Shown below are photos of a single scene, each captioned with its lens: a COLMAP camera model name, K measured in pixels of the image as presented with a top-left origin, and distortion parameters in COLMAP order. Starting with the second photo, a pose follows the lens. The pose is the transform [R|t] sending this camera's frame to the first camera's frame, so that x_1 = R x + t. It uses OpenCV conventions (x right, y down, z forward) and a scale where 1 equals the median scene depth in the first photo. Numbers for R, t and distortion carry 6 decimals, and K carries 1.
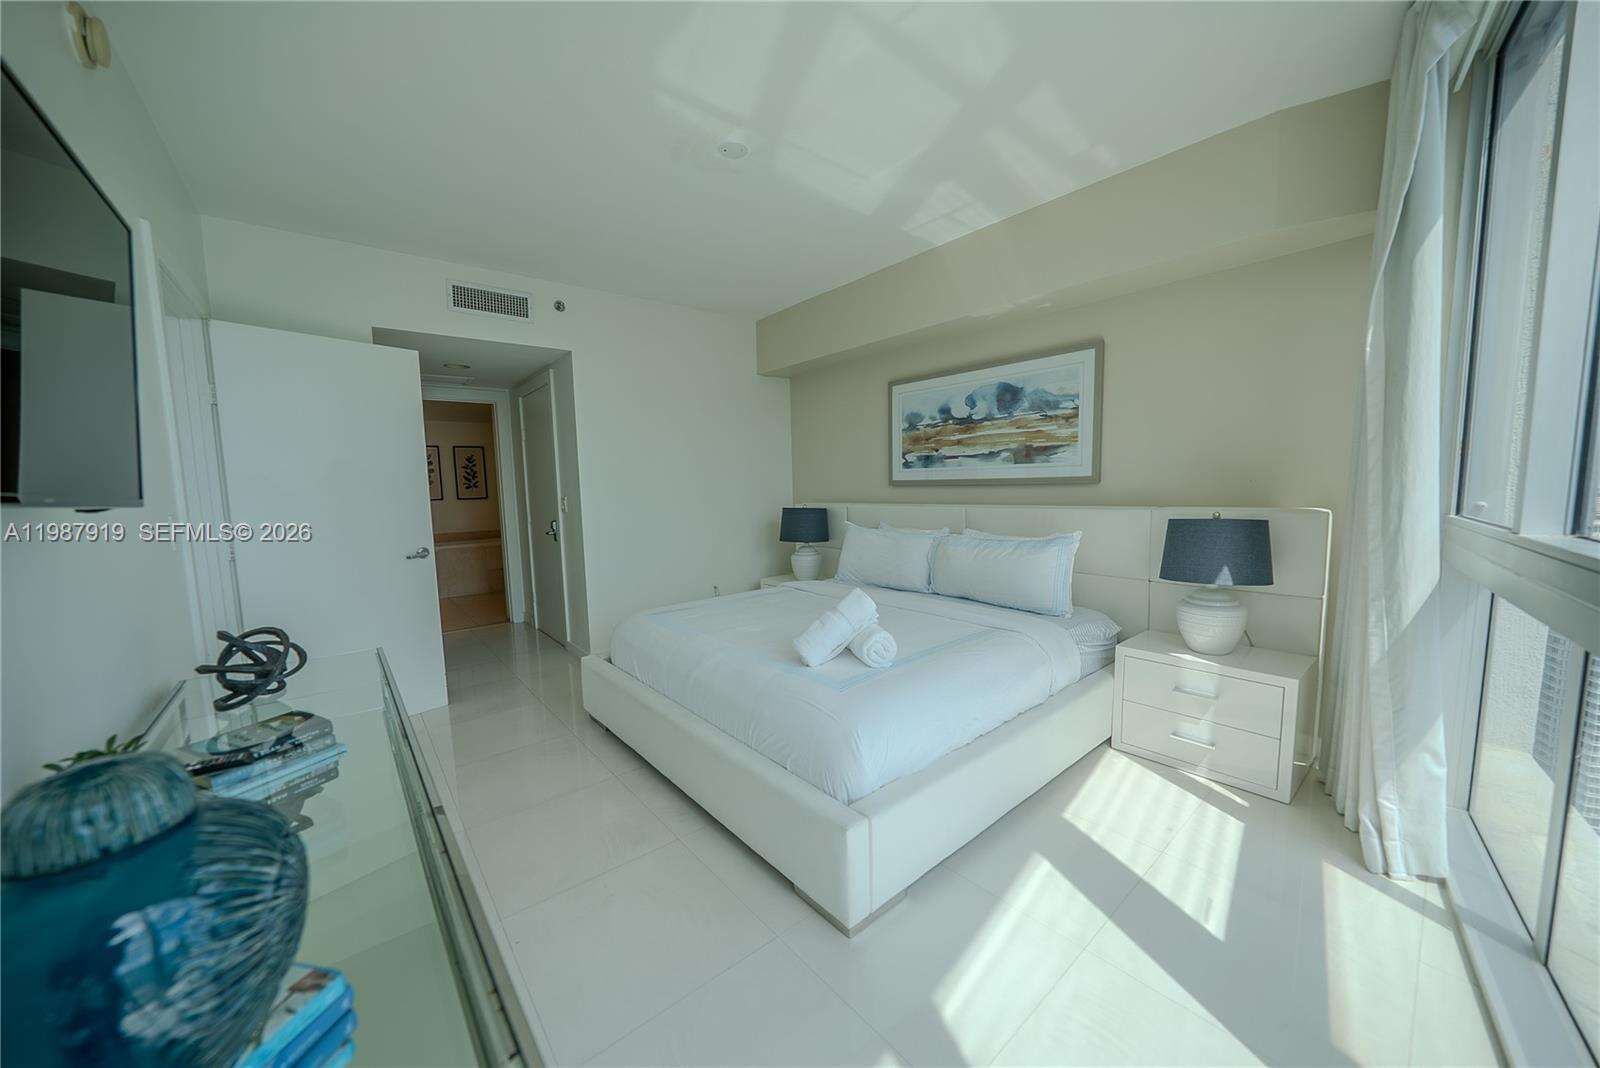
lens RADIAL K [[561.8, 0, 796.5], [0, 561.8, 537.9], [0, 0, 1]] dist [-0.022398, 0.003975]
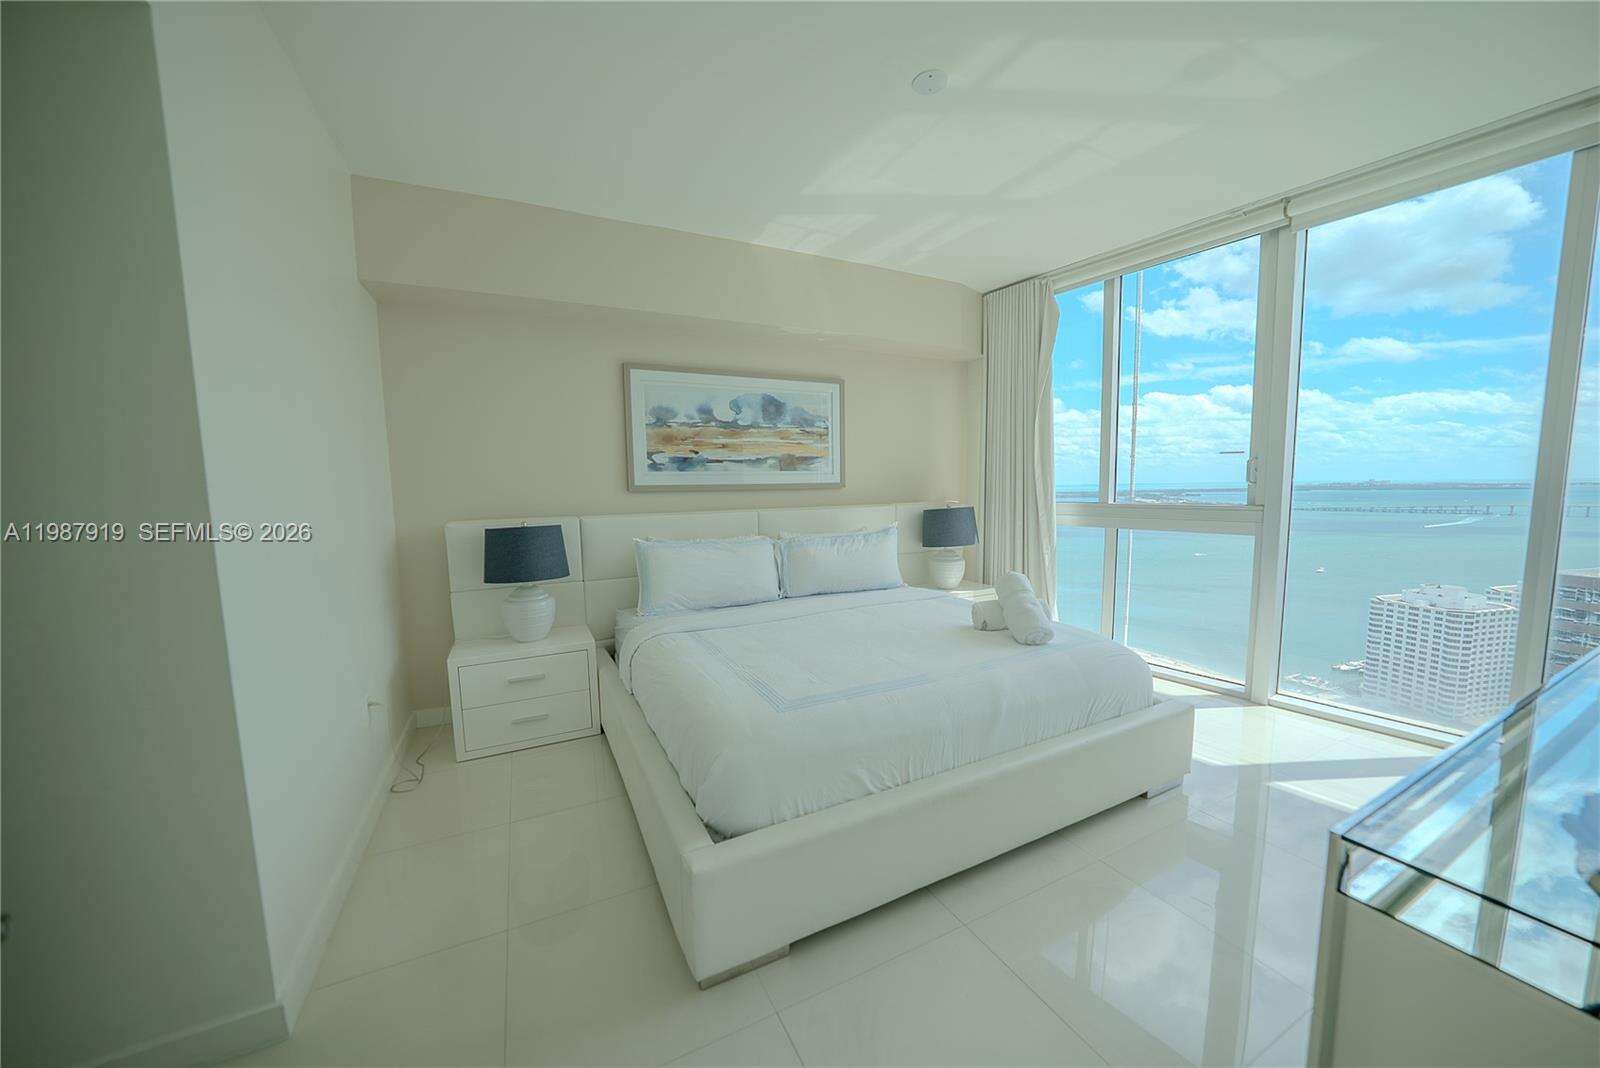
lens RADIAL K [[561.8, 0, 808.8], [0, 561.8, 542.3], [0, 0, 1]] dist [-0.022398, 0.003975]
pose [[0.219783, -0.079529, 0.972302, -0.664772], [0.106875, 0.992635, 0.057034, -0.047369], [-0.969677, 0.091380, 0.226664, 0.682428]]
